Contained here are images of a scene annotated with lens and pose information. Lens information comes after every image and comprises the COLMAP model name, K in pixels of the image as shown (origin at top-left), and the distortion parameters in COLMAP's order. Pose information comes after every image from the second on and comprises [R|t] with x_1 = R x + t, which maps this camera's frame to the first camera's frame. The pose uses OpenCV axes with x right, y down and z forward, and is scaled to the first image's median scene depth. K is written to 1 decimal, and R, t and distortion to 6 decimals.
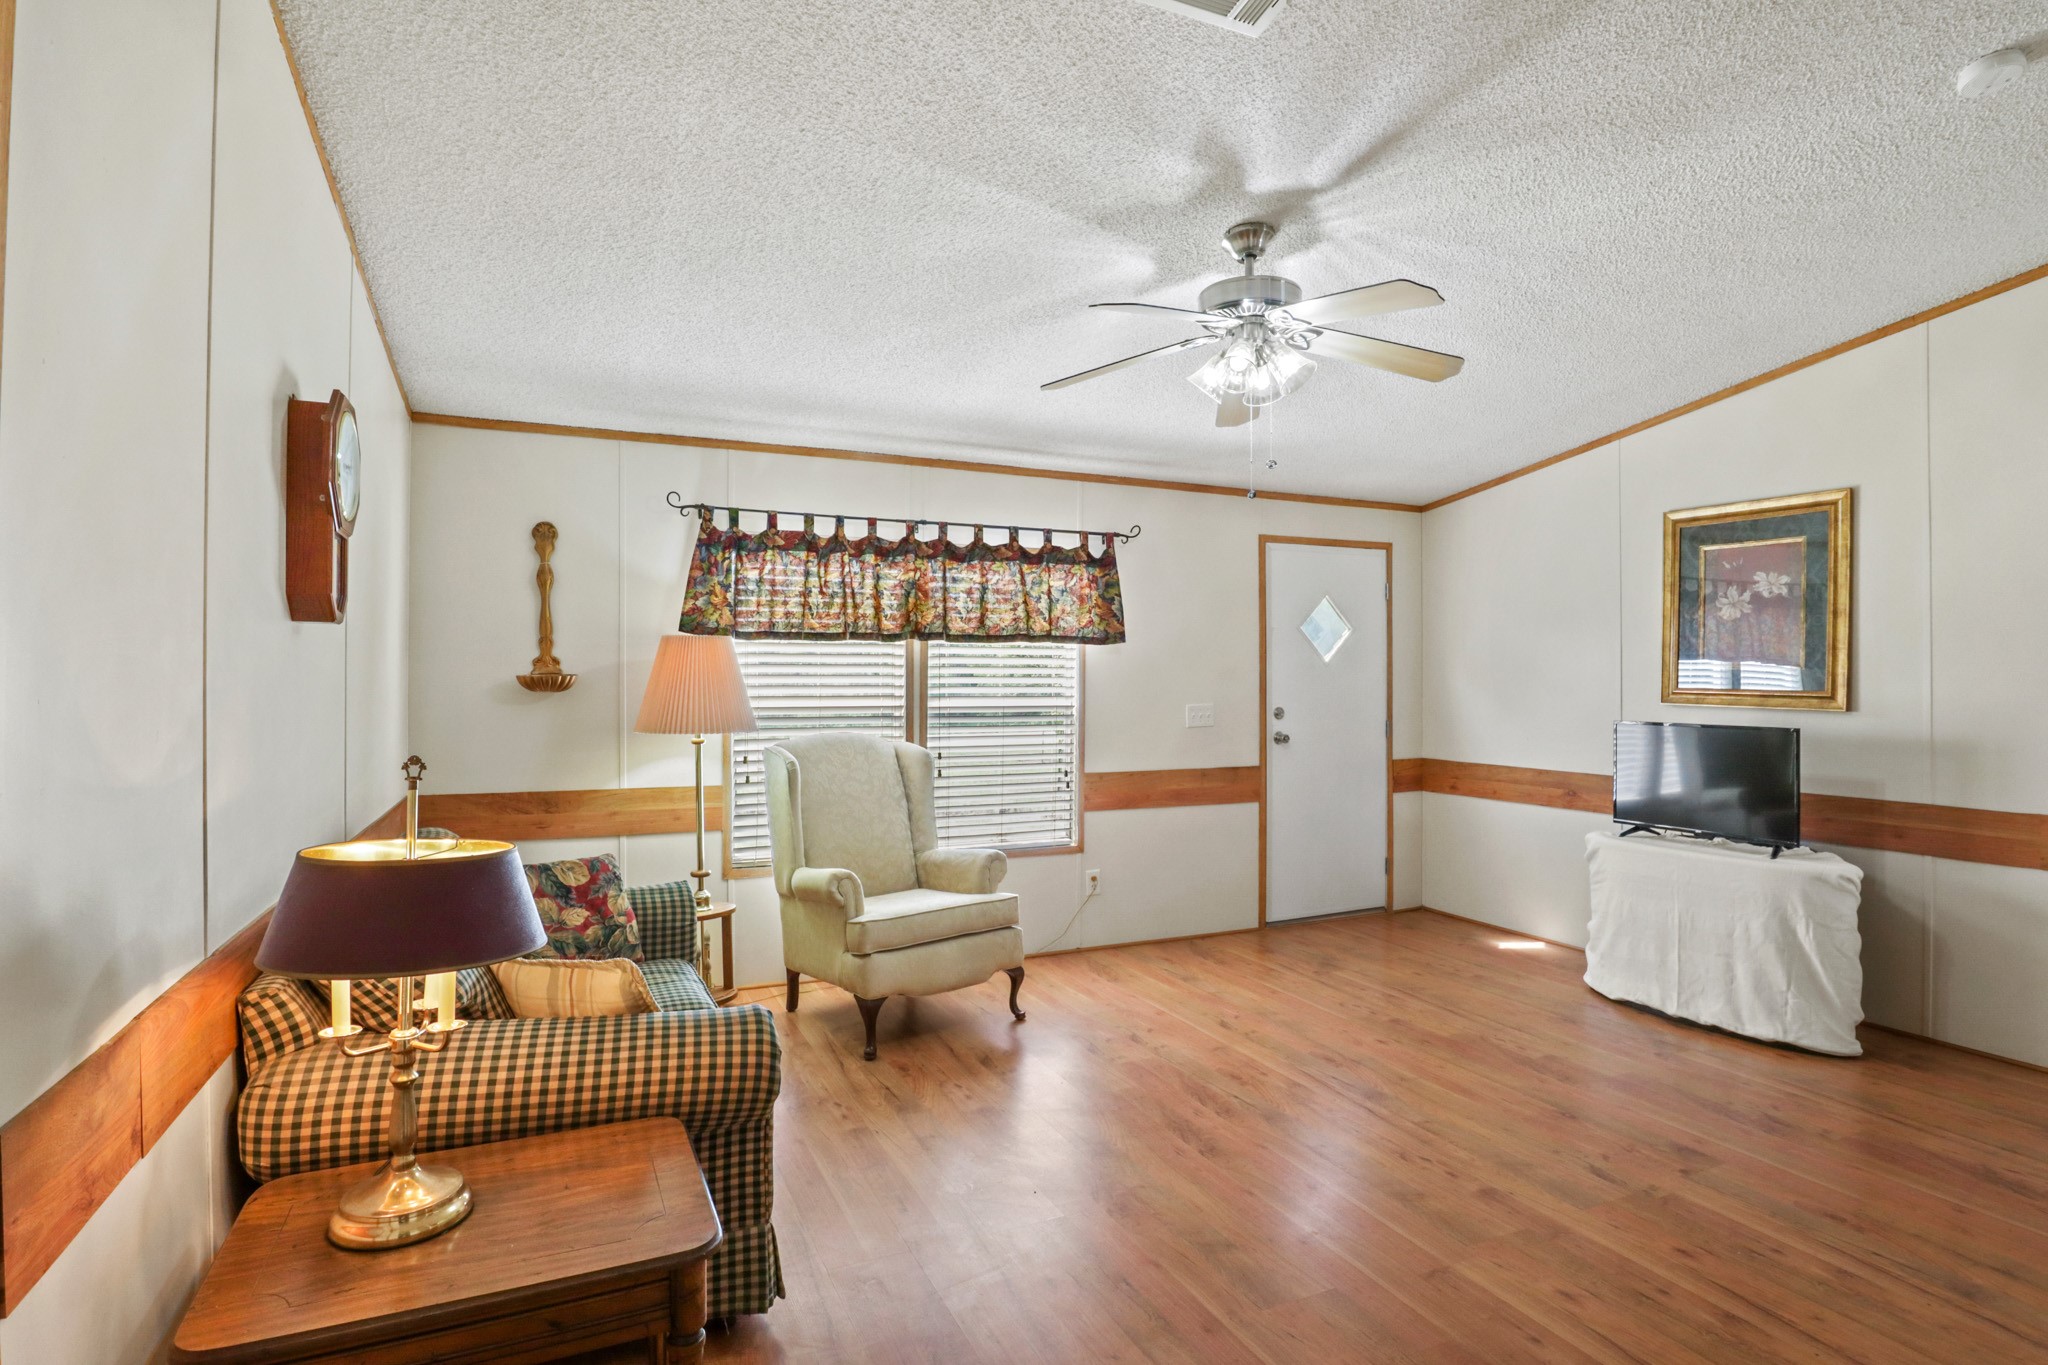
lens RADIAL K [[1045.6, 0, 1011.1], [0, 1045.6, 678.1], [0, 0, 1]] dist [-0.040515, 0.005839]
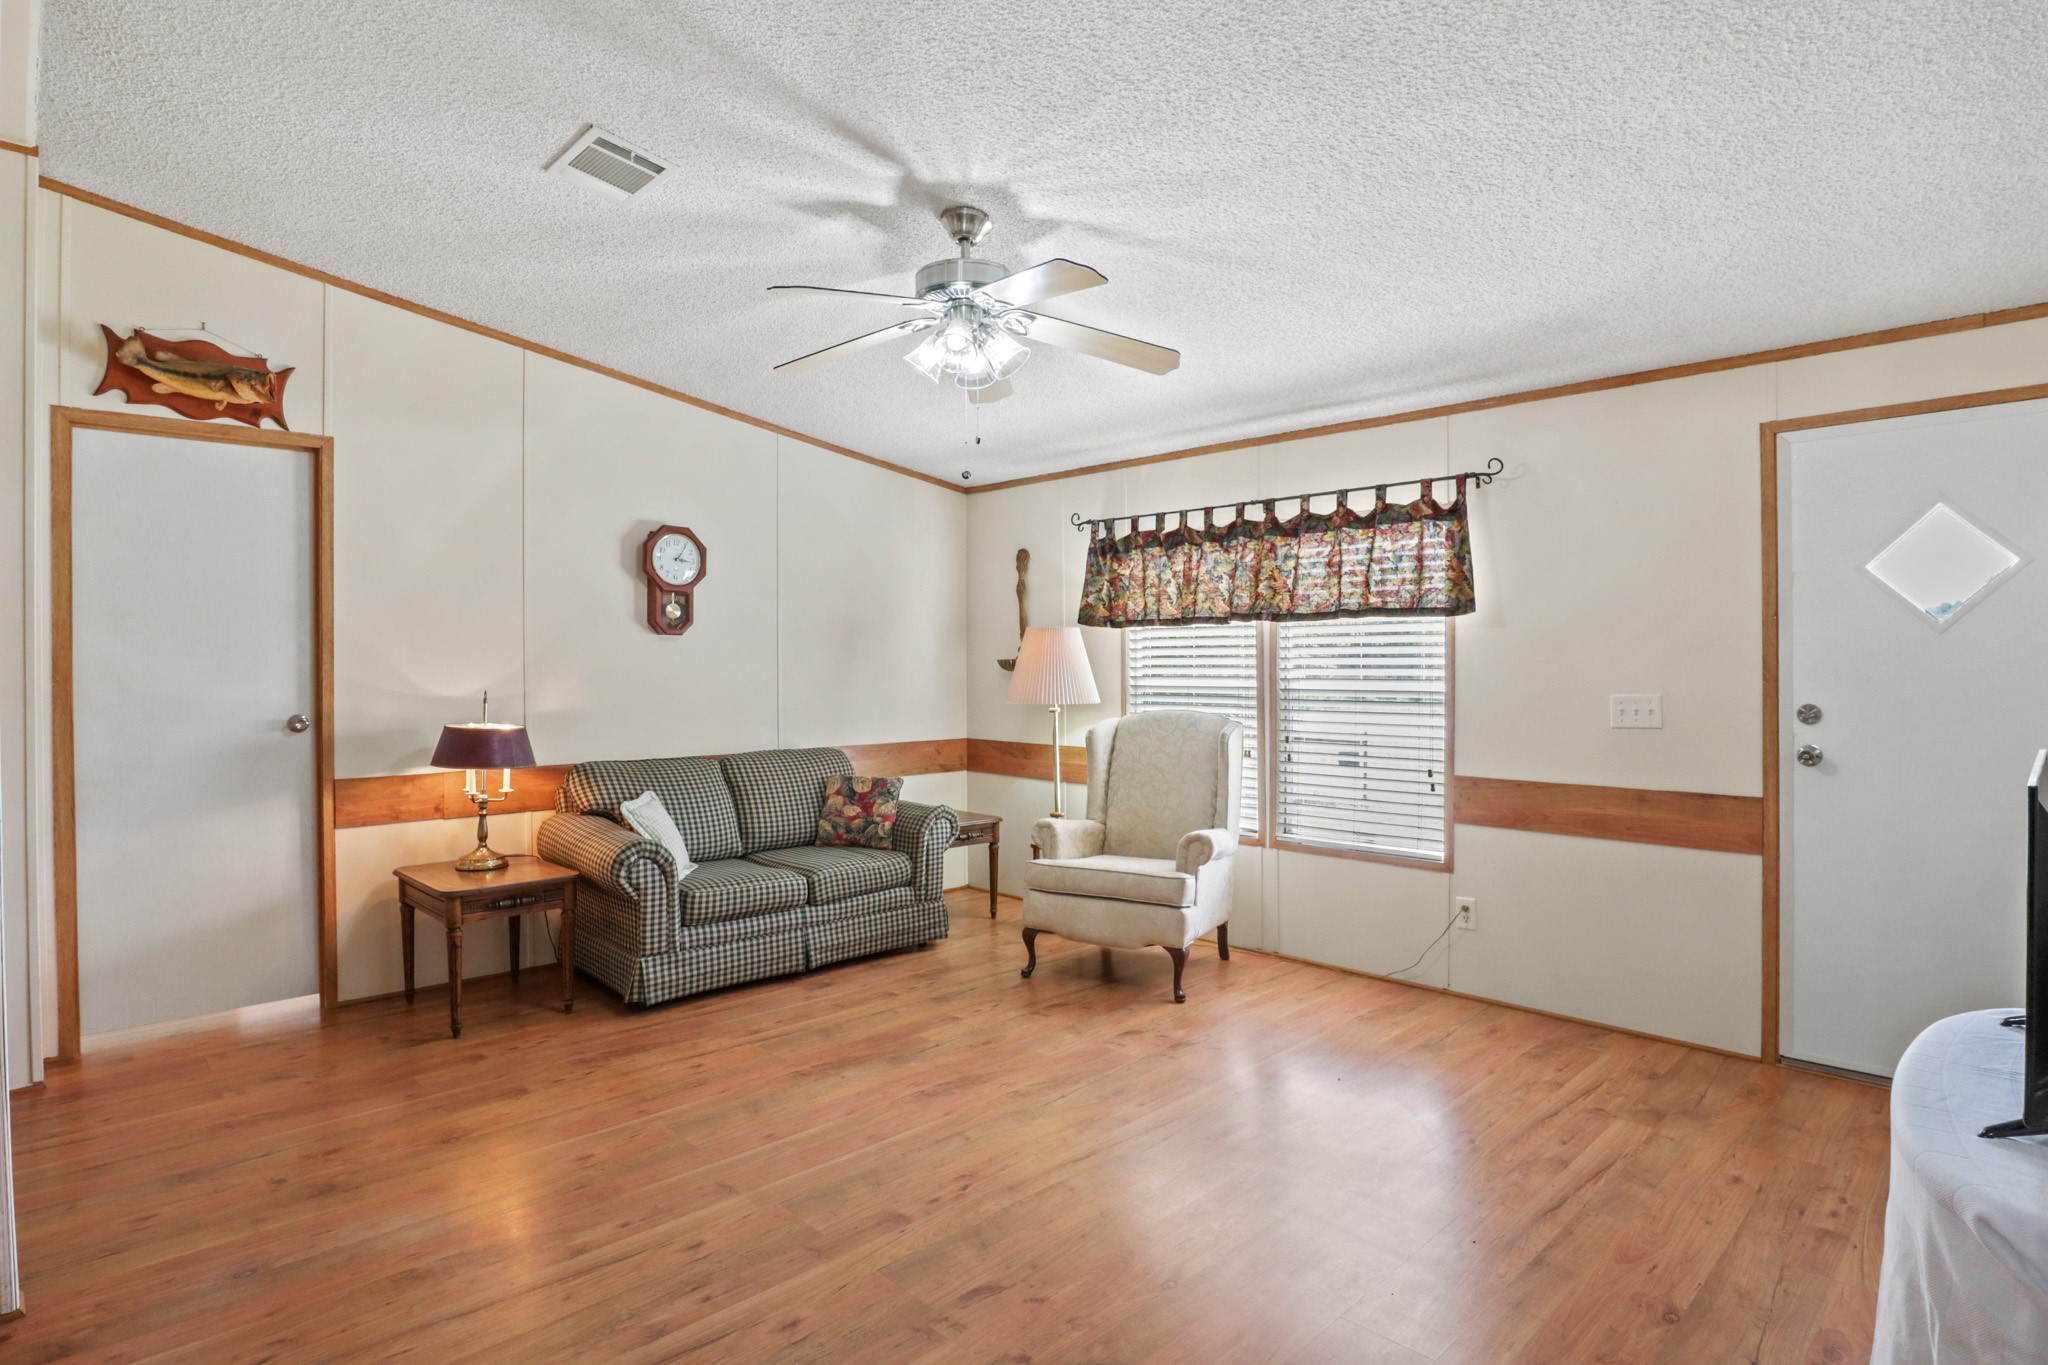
lens RADIAL K [[1045.6, 0, 1015.2], [0, 1045.6, 680.1], [0, 0, 1]] dist [-0.040515, 0.005839]
pose [[0.353383, 0.012050, -0.935401, 0.749131], [0.004016, 0.999888, 0.014398, 0.004438], [0.935470, -0.008845, 0.353295, 0.427825]]
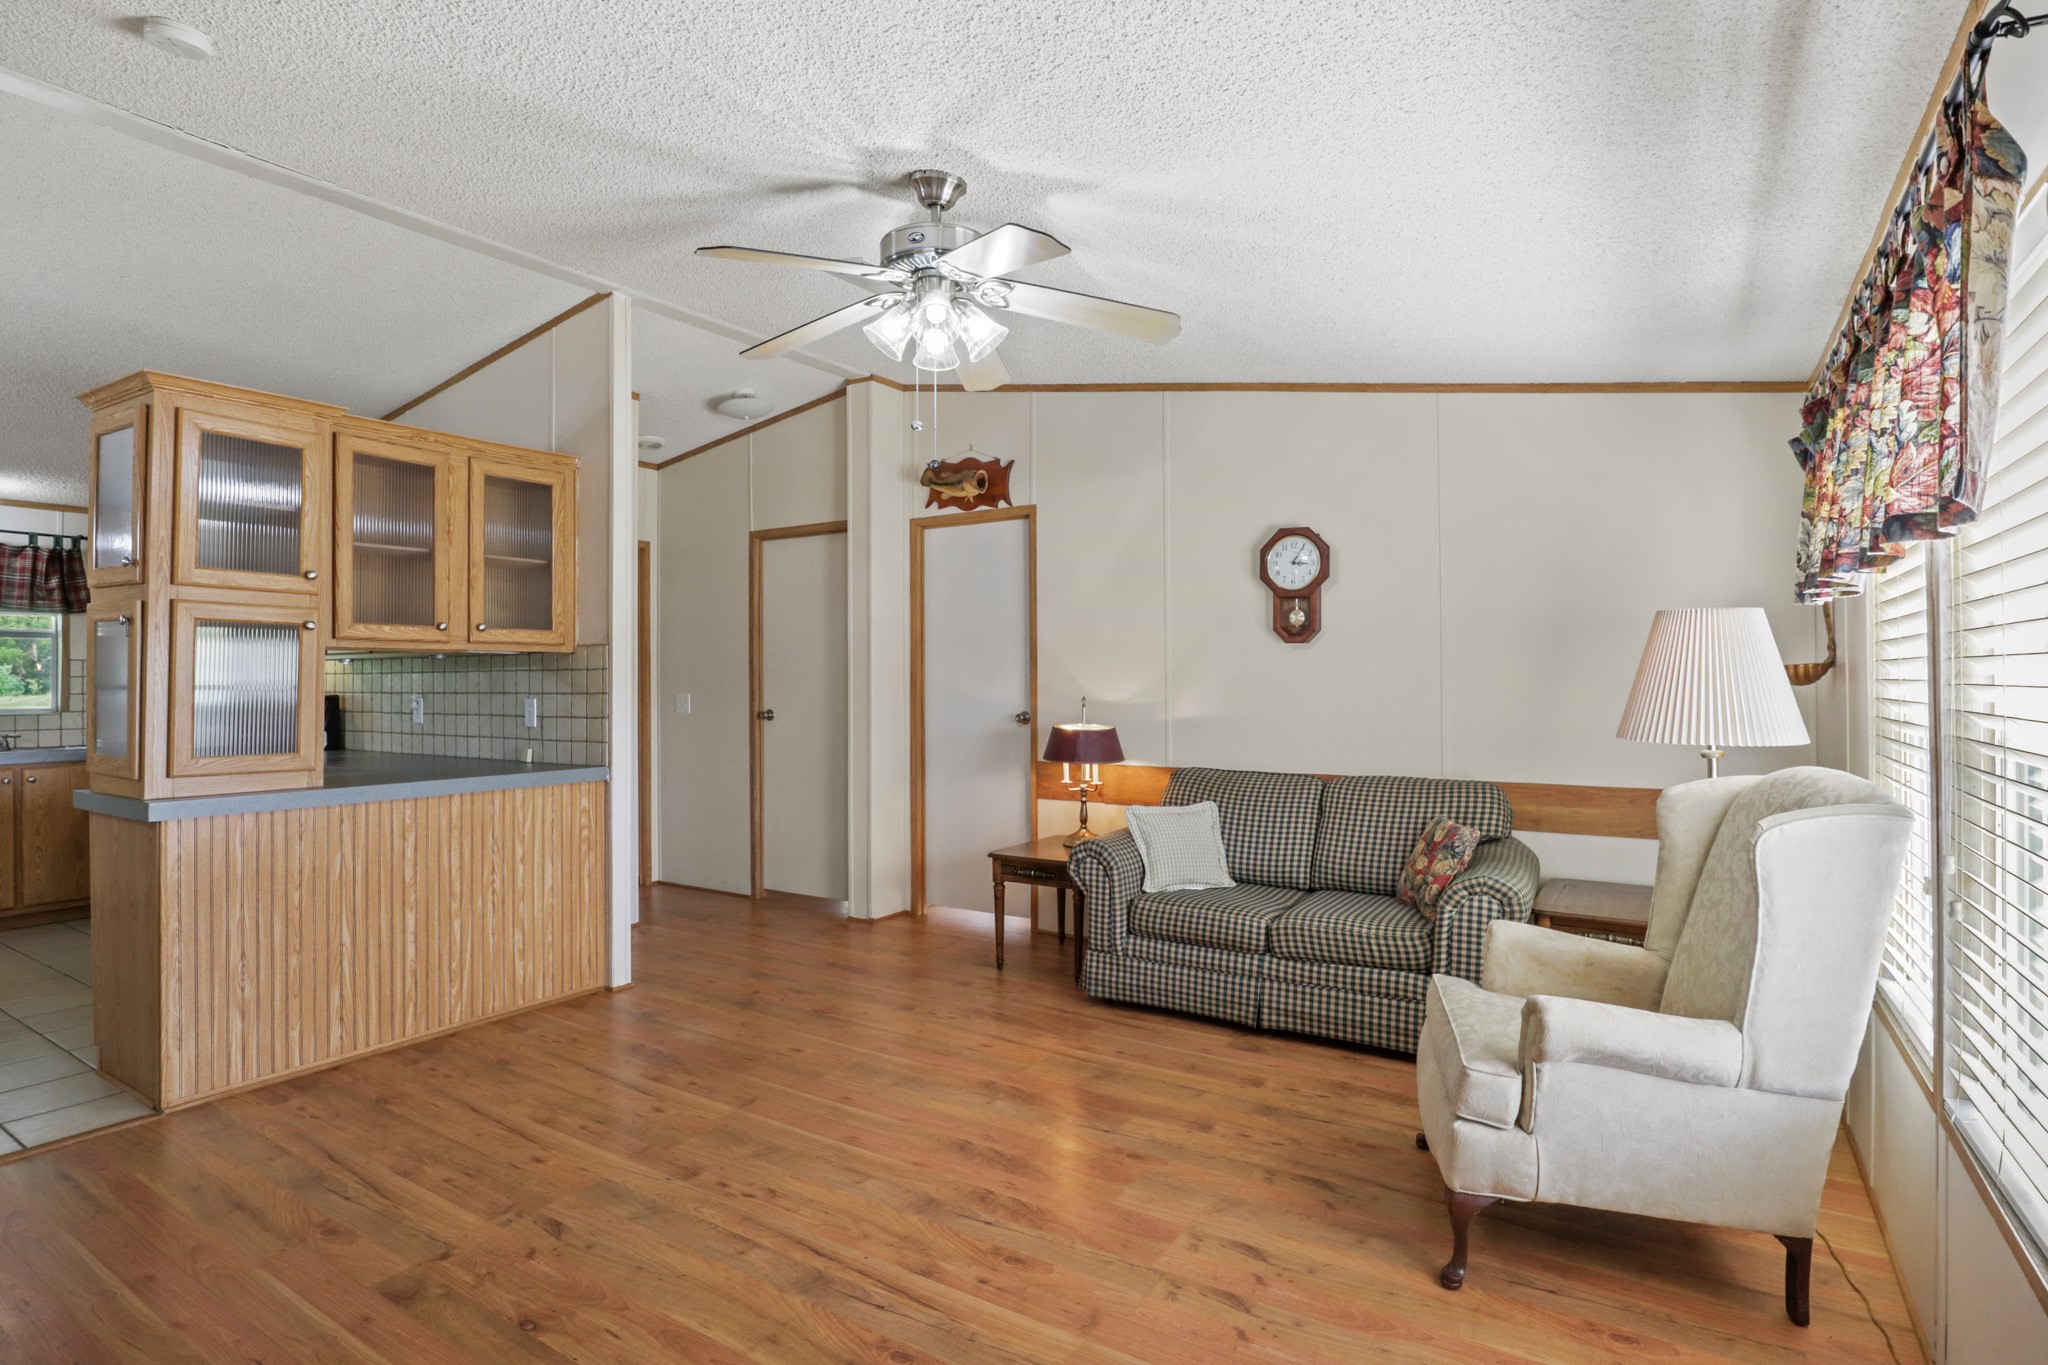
lens RADIAL K [[1045.6, 0, 1043.8], [0, 1045.6, 671.3], [0, 0, 1]] dist [-0.040515, 0.005839]
pose [[-0.819775, -0.002704, -0.572679, 0.421517], [0.002003, 0.999969, -0.007589, 0.006738], [0.572682, -0.007369, -0.819745, 1.125164]]
